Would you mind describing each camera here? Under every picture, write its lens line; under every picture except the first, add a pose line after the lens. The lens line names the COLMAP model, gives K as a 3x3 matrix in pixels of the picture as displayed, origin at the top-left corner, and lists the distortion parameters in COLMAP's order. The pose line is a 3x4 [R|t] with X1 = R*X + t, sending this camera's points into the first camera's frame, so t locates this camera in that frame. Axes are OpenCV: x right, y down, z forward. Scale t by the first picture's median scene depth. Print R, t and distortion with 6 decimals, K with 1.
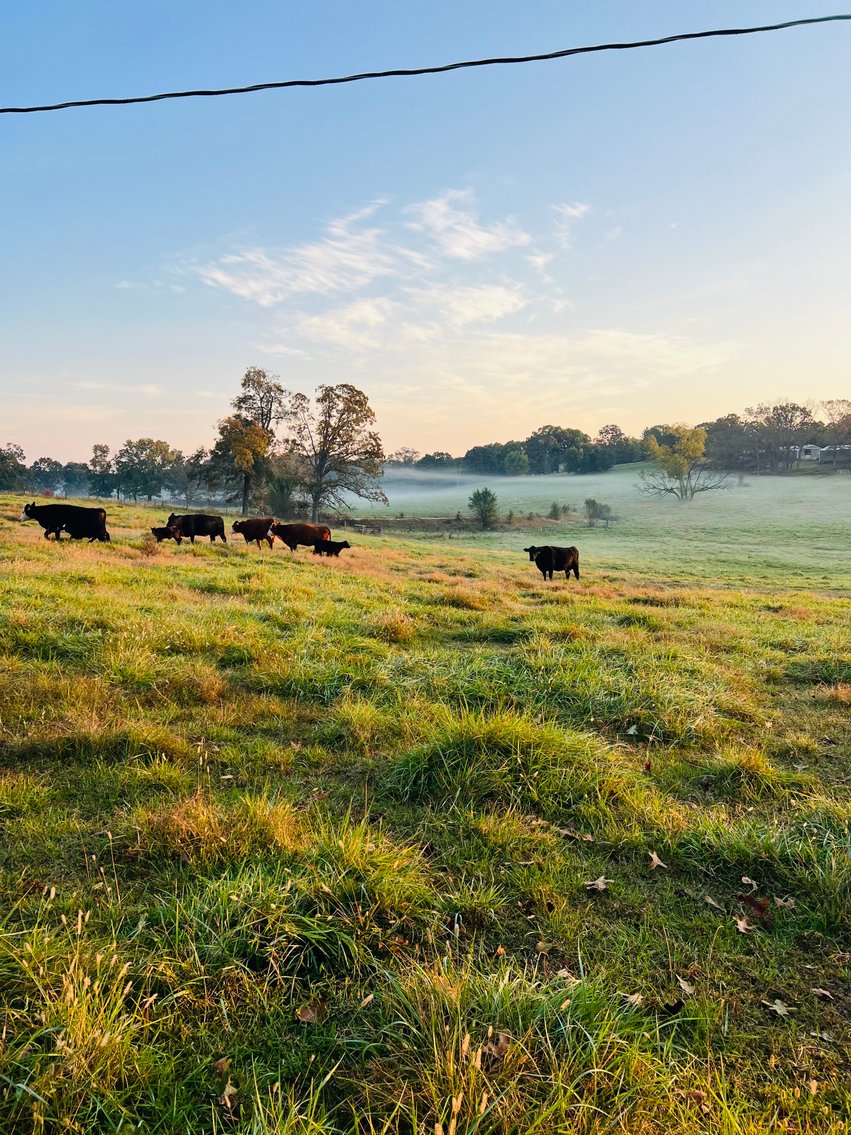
lens RADIAL K [[835.8, 0, 417.8], [0, 835.8, 573.2], [0, 0, 1]] dist [0.045473, -0.058524]
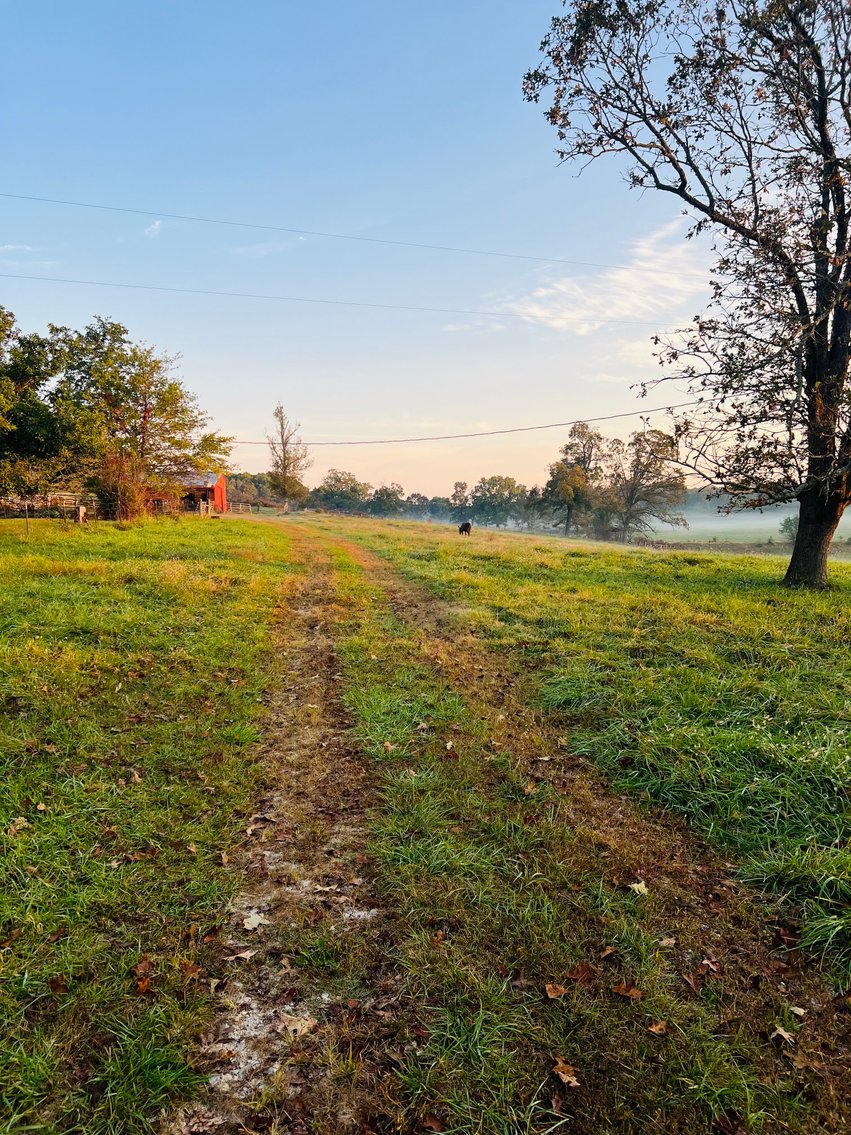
lens RADIAL K [[835.8, 0, 415.8], [0, 835.8, 578.2], [0, 0, 1]] dist [0.045473, -0.058524]
pose [[0.918571, 0.024677, -0.394484, 0.078569], [-0.036394, 0.999090, -0.022247, 0.027413], [0.393576, 0.034792, 0.918633, -0.237756]]
